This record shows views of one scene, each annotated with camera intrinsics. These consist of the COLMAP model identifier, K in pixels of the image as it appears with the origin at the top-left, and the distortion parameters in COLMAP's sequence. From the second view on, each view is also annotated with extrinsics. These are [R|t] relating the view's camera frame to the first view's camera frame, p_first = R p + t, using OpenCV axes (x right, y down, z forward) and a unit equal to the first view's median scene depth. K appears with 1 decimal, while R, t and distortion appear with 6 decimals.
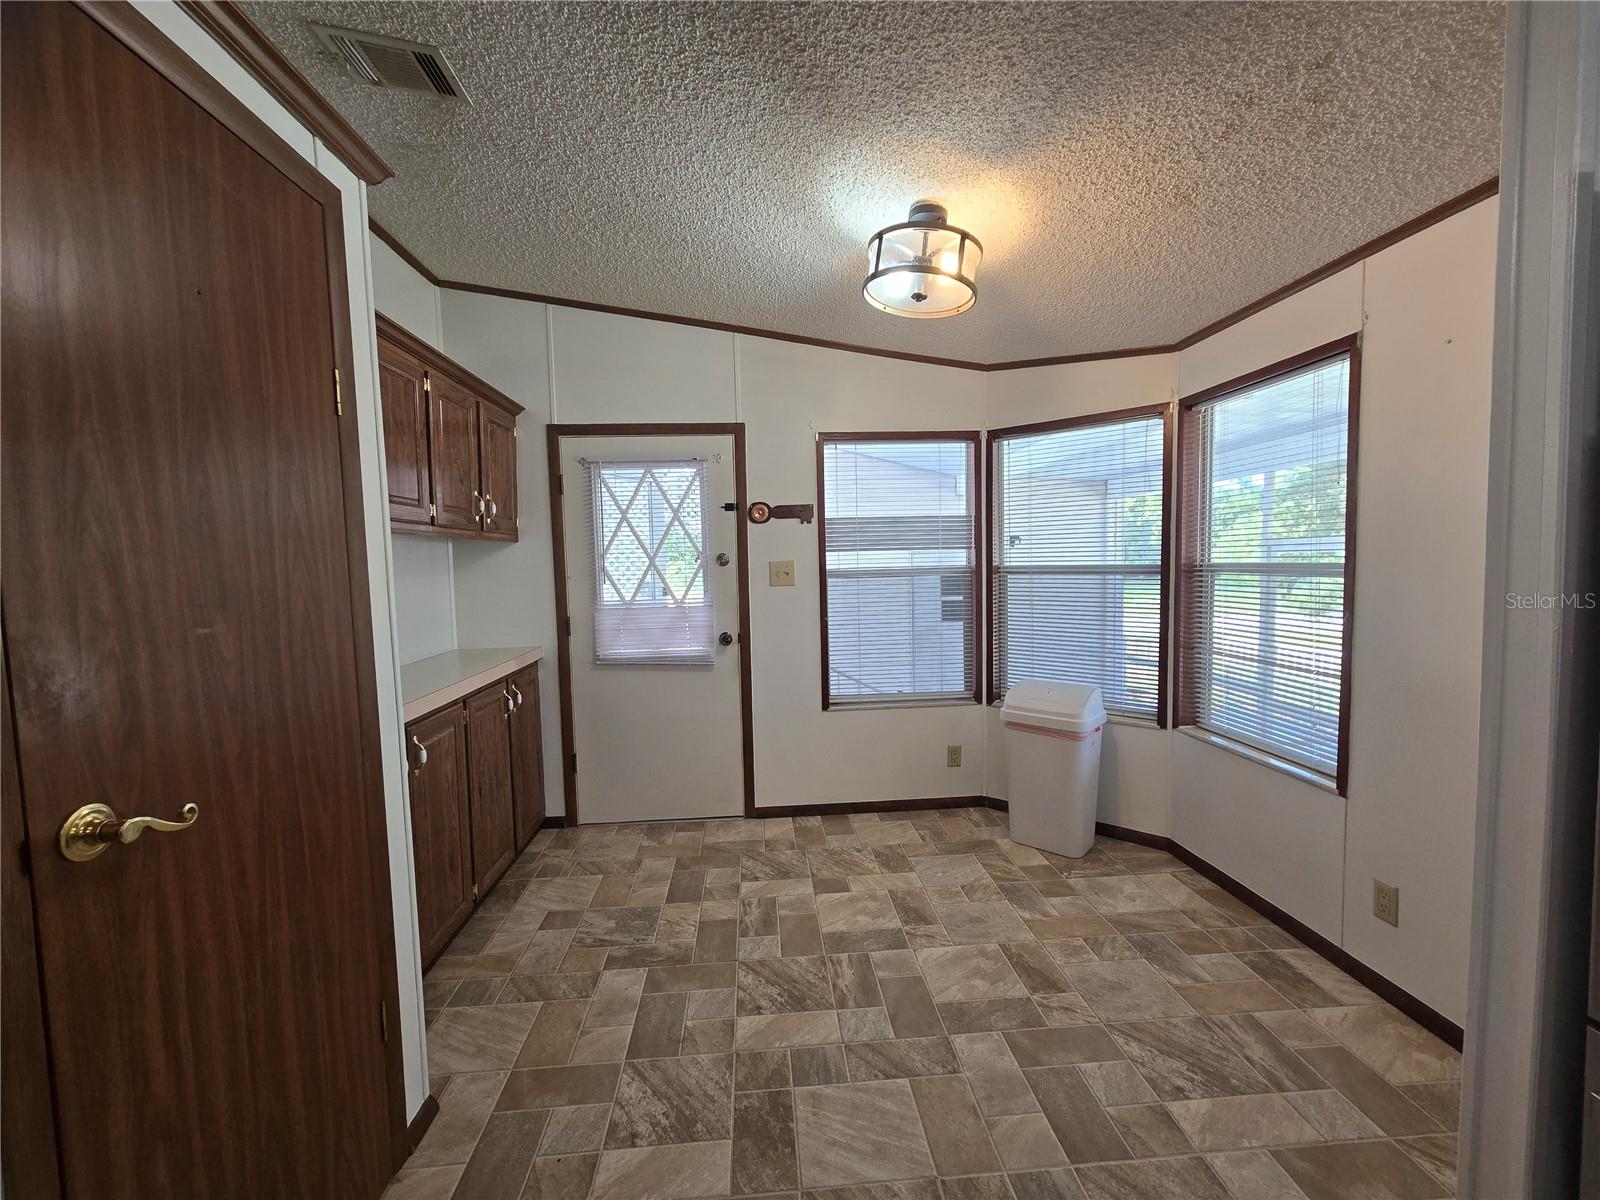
lens RADIAL K [[657.6, 0, 794.0], [0, 657.6, 602.9], [0, 0, 1]] dist [-0.001361, 0.003263]
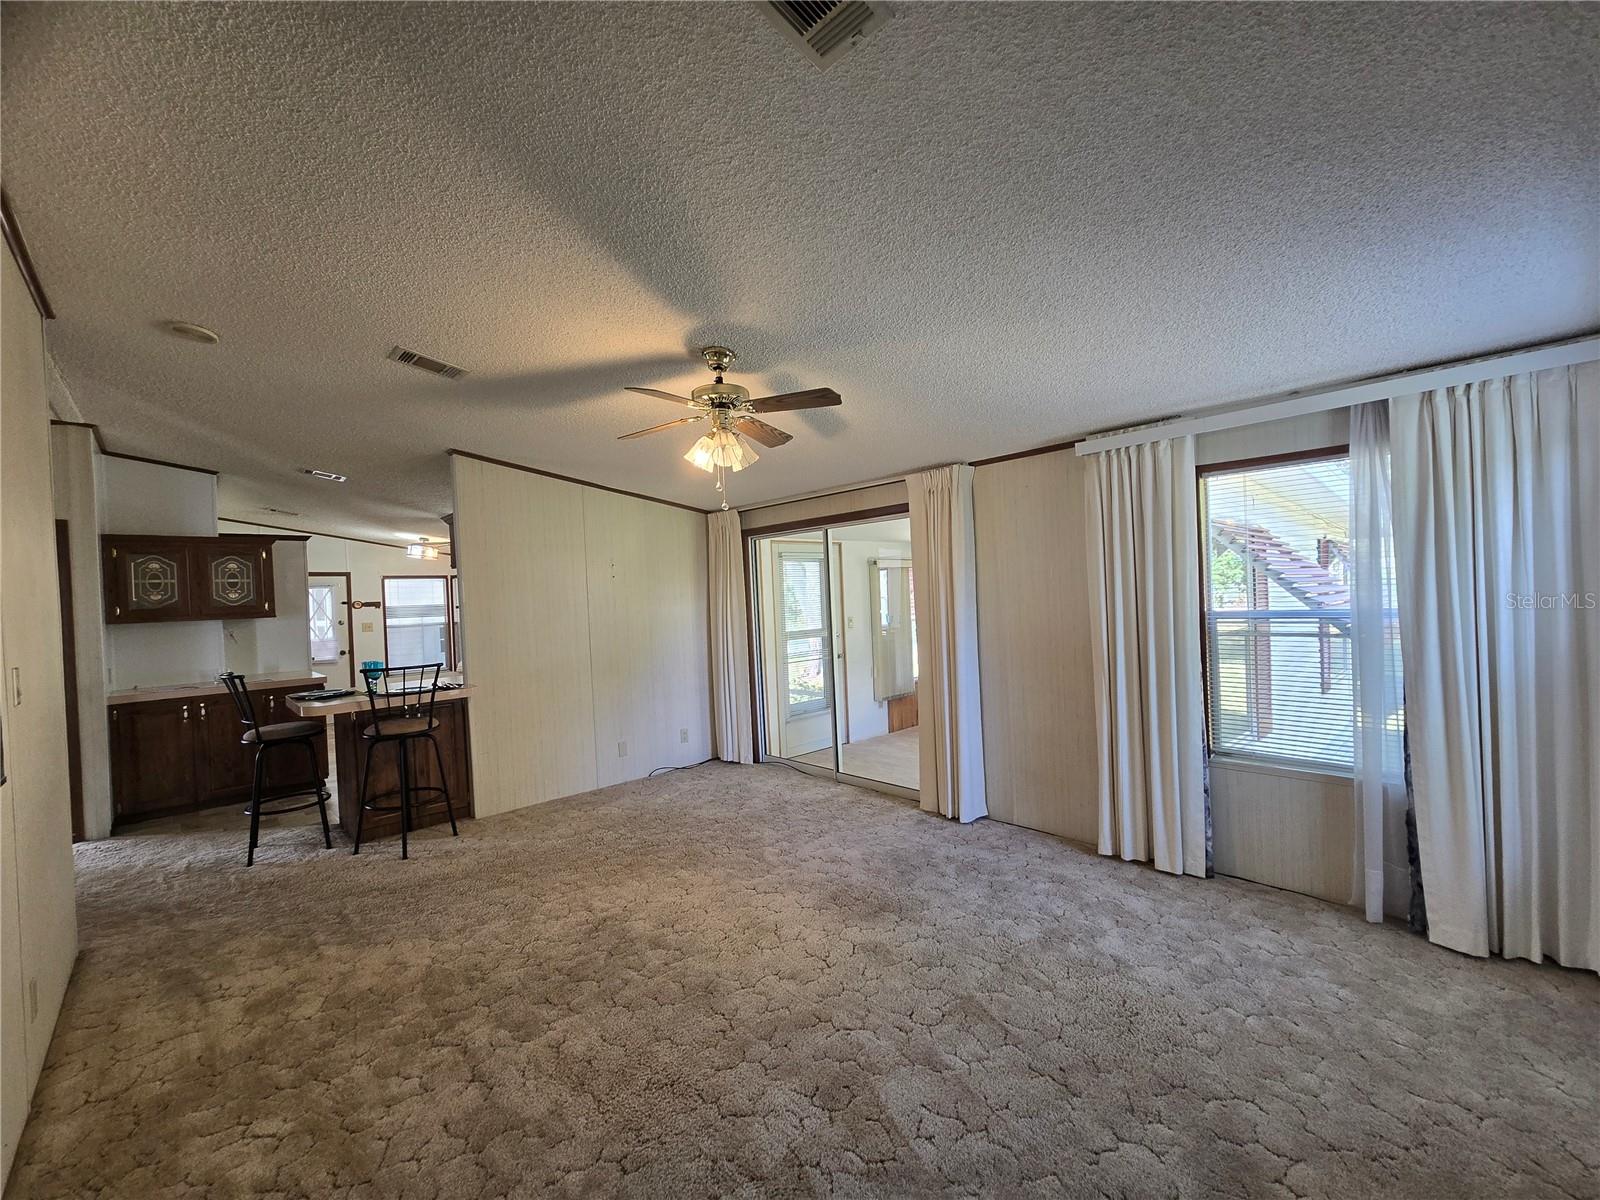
lens RADIAL K [[657.6, 0, 804.6], [0, 657.6, 600.9], [0, 0, 1]] dist [-0.001361, 0.003263]
pose [[0.760931, -0.007490, 0.648789, -0.404868], [0.062340, 0.996151, -0.061616, 0.126318], [-0.645831, 0.087331, 0.758470, -2.218454]]
